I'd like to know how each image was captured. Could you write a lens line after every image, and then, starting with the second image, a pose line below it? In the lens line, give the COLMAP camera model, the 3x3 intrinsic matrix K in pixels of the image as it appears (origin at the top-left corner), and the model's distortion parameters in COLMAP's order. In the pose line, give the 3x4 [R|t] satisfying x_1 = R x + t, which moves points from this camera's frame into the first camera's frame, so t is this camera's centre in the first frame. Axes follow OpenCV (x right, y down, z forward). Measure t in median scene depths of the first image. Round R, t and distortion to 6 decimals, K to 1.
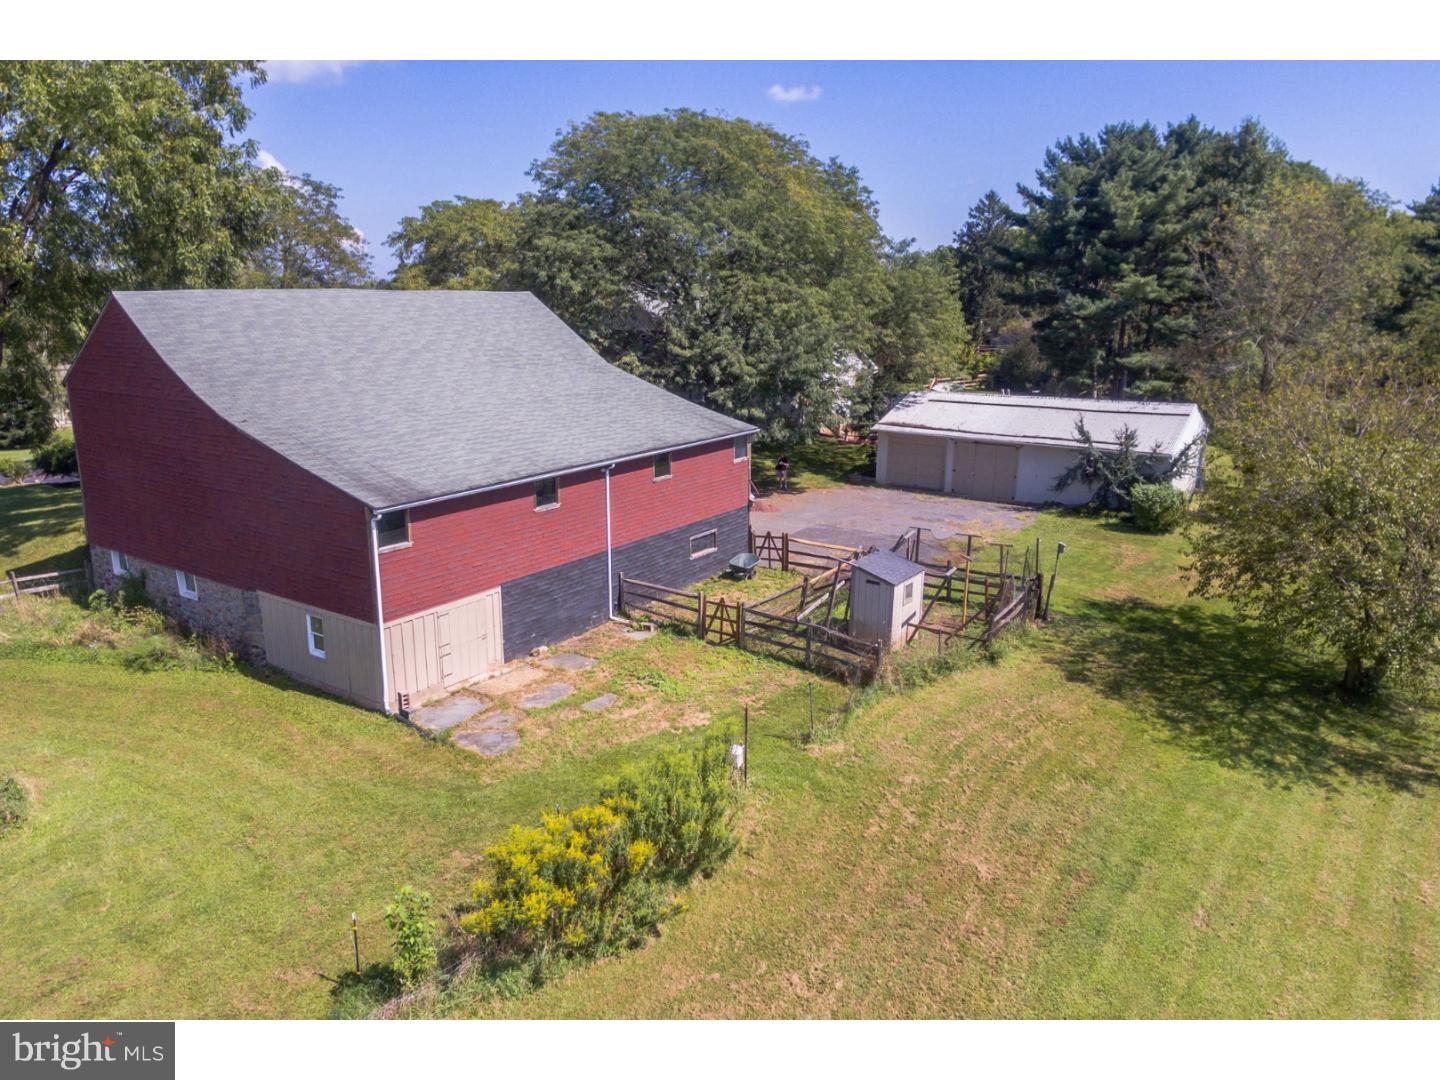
lens RADIAL K [[935.5, 0, 720.0], [0, 935.5, 540.0], [0, 0, 1]] dist [0.021474, -0.001322]
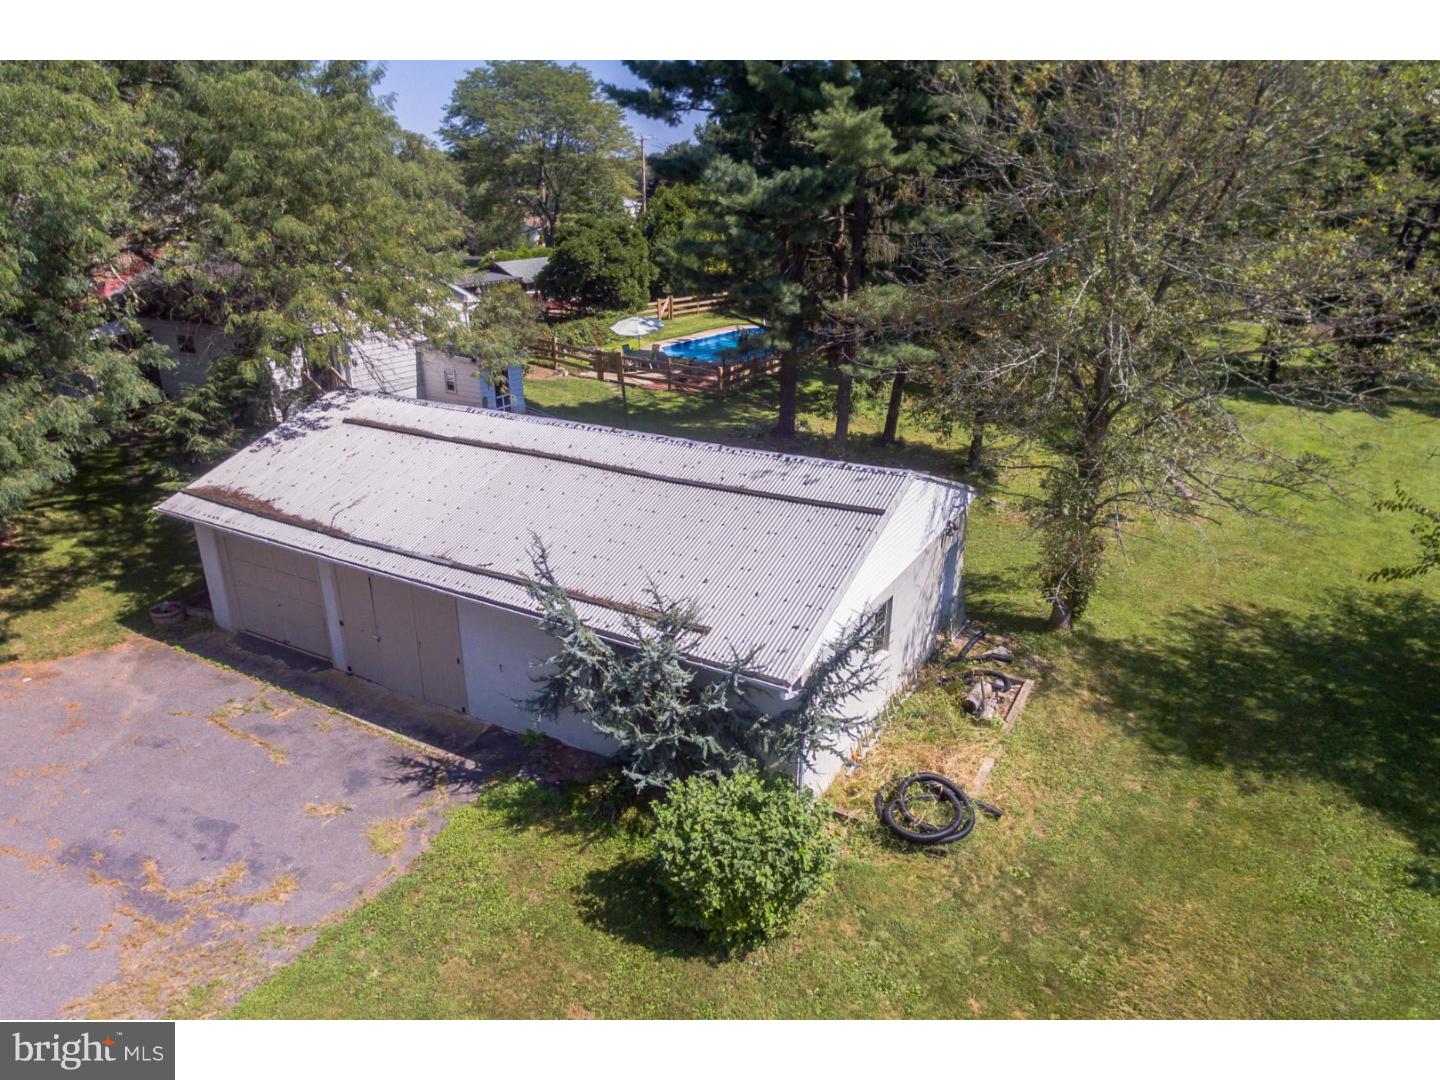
lens RADIAL K [[935.5, 0, 720.0], [0, 935.5, 540.0], [0, 0, 1]] dist [0.021474, -0.001322]
pose [[0.996463, -0.032314, 0.077576, 0.352778], [0.022140, 0.991451, 0.128588, -0.145412], [-0.081068, -0.126416, 0.988659, 0.563643]]
